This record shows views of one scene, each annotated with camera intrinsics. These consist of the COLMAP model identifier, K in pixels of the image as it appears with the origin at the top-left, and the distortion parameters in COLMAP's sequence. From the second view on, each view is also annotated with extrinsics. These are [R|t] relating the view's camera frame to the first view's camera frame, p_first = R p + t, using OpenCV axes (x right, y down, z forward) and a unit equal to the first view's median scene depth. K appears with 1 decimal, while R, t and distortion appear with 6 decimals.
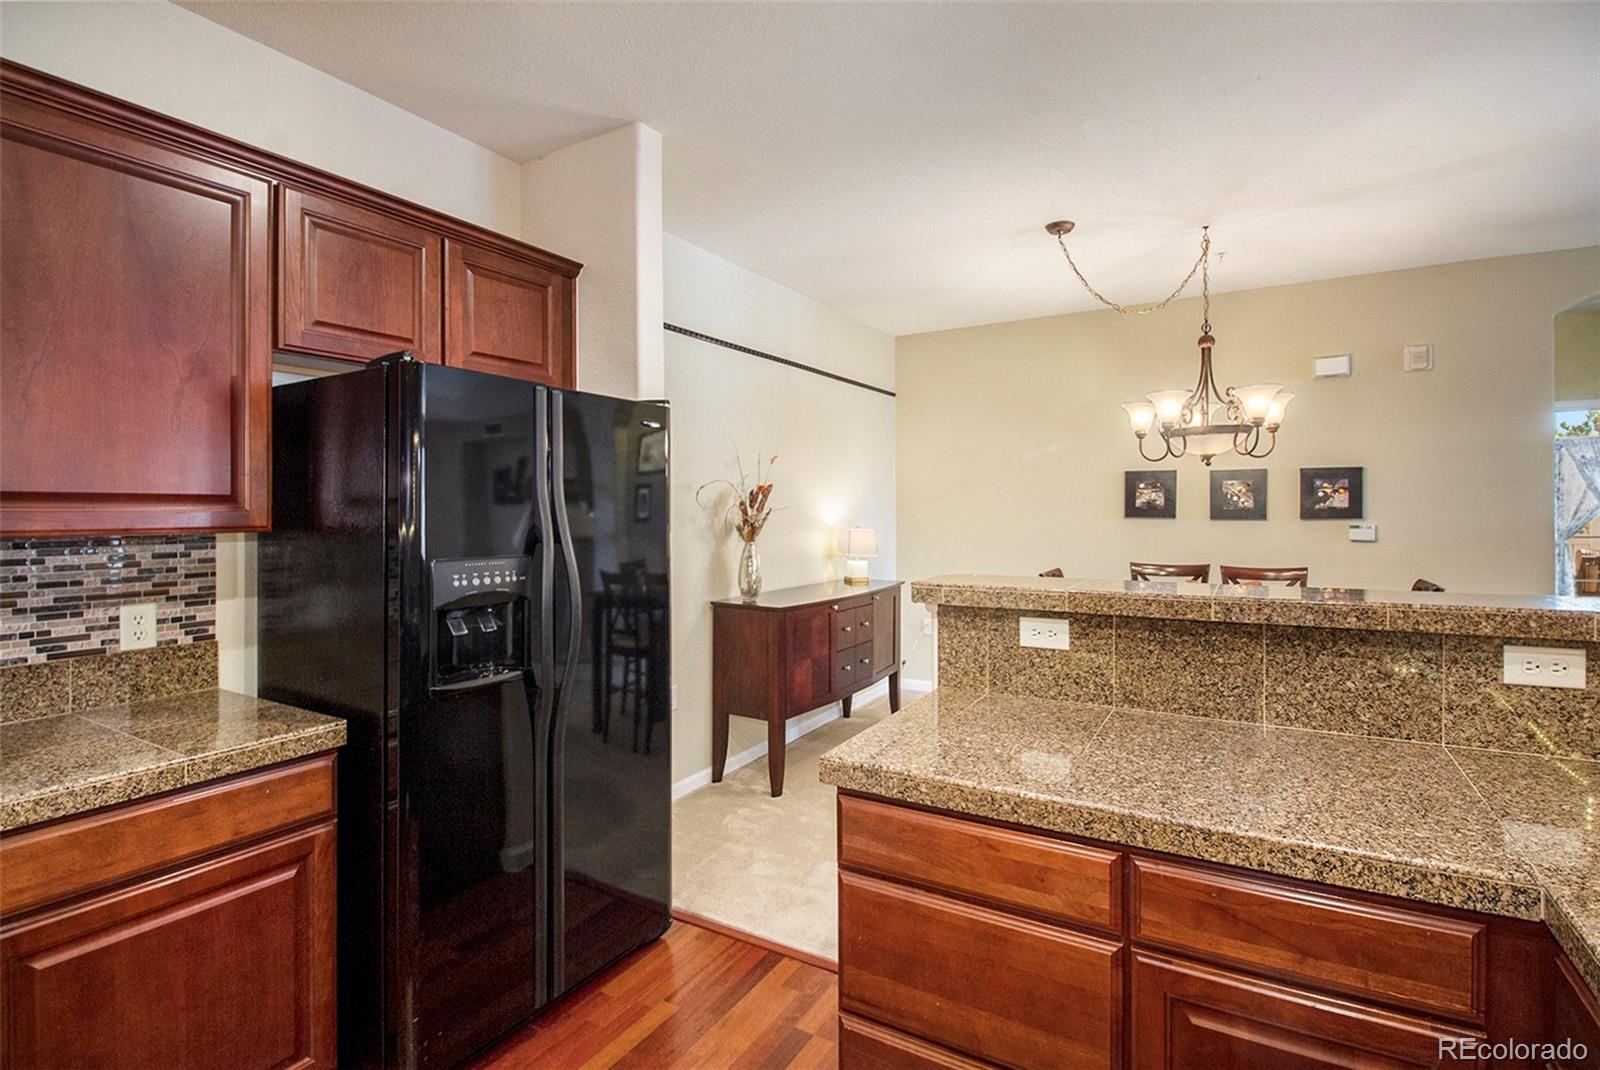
lens RADIAL K [[746.1, 0, 800.0], [0, 746.1, 535.0], [0, 0, 1]] dist [0.013260, -0.017577]
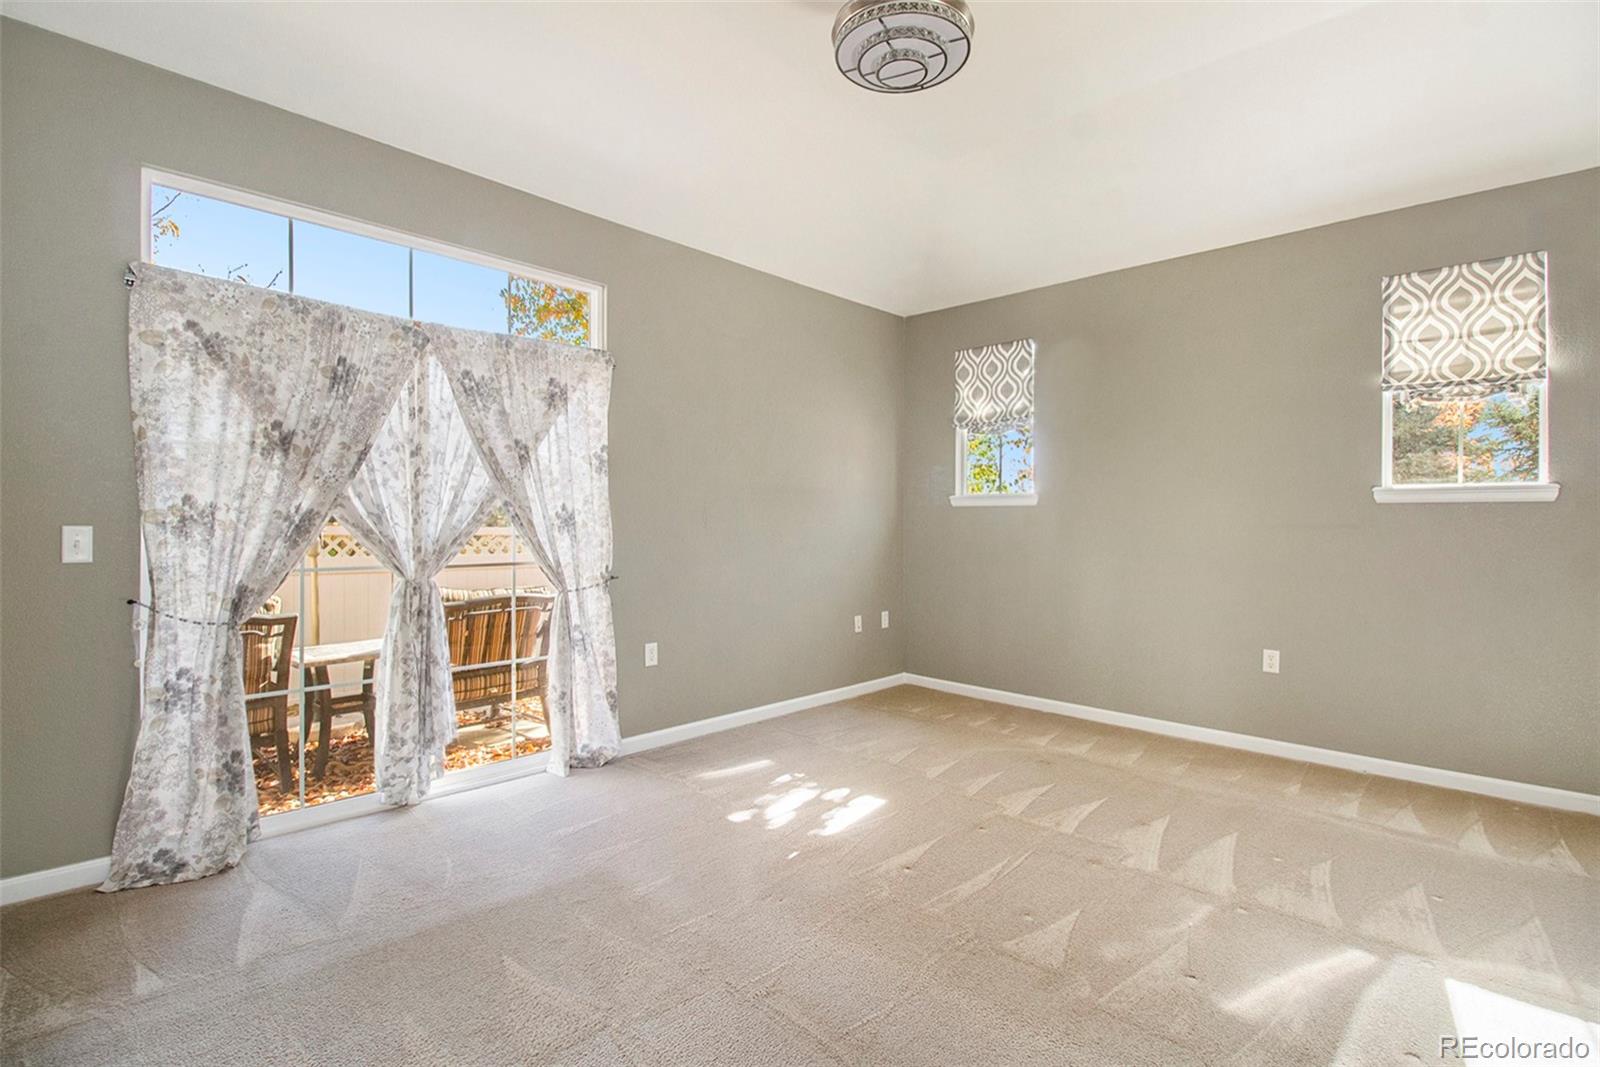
lens RADIAL K [[746.1, 0, 800.0], [0, 746.1, 533.5], [0, 0, 1]] dist [0.013260, -0.017577]
pose [[0.253147, 0.019448, 0.967232, 1.158257], [0.022208, 0.999418, -0.025907, -0.003718], [-0.967173, 0.028039, 0.252568, 1.181499]]
